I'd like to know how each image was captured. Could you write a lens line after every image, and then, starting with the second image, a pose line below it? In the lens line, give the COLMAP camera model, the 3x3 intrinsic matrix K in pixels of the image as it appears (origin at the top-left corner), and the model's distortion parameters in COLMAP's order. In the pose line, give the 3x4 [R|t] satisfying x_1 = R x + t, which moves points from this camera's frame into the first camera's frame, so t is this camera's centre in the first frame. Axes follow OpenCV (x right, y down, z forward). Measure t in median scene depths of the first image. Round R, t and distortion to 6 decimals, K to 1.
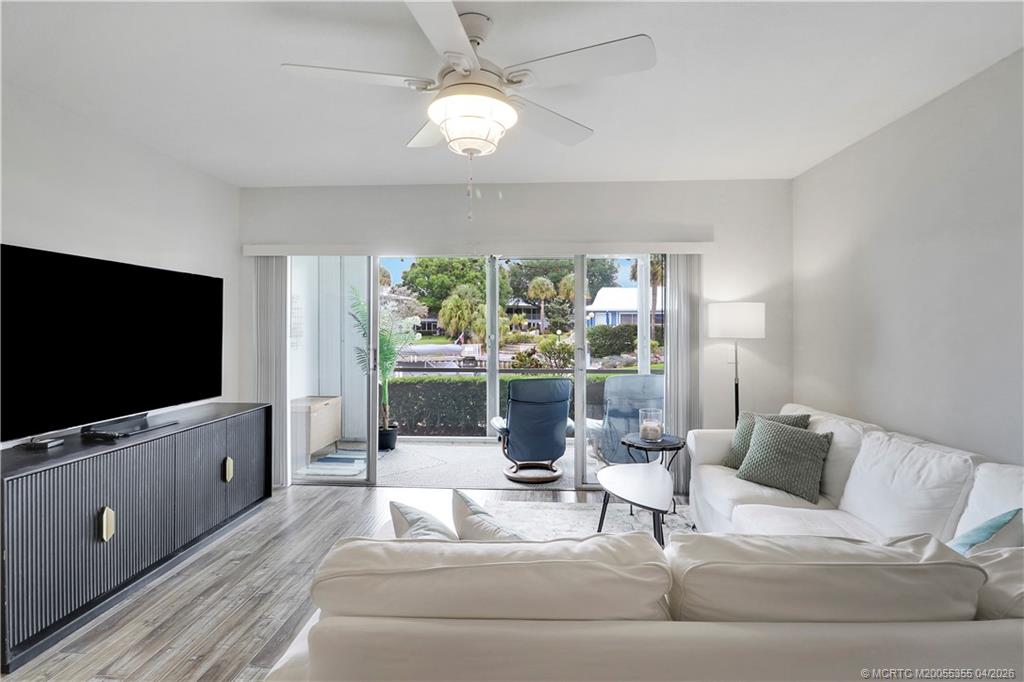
lens RADIAL K [[489.8, 0, 510.3], [0, 489.8, 319.8], [0, 0, 1]] dist [-0.000002, -0.000079]
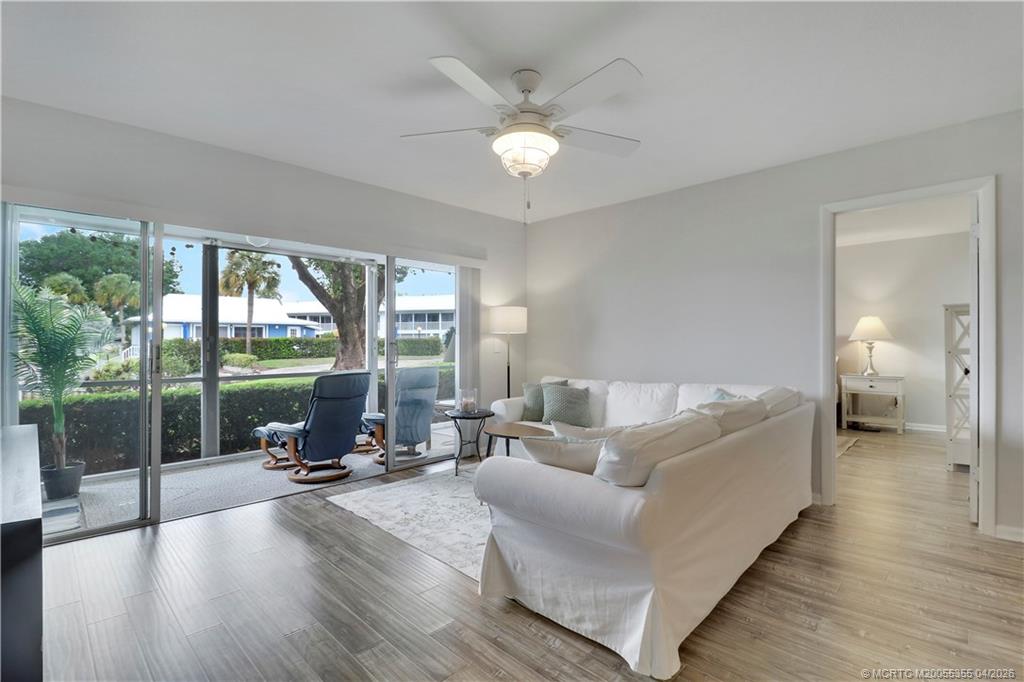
lens RADIAL K [[499.4, 0, 514.8], [0, 499.4, 338.3], [0, 0, 1]] dist [0.001547, 0.000354]
pose [[0.660525, 0.003218, 0.750797, -0.537925], [-0.005799, 0.999983, 0.000815, 0.047737], [-0.750781, -0.004892, 0.660533, 0.061712]]
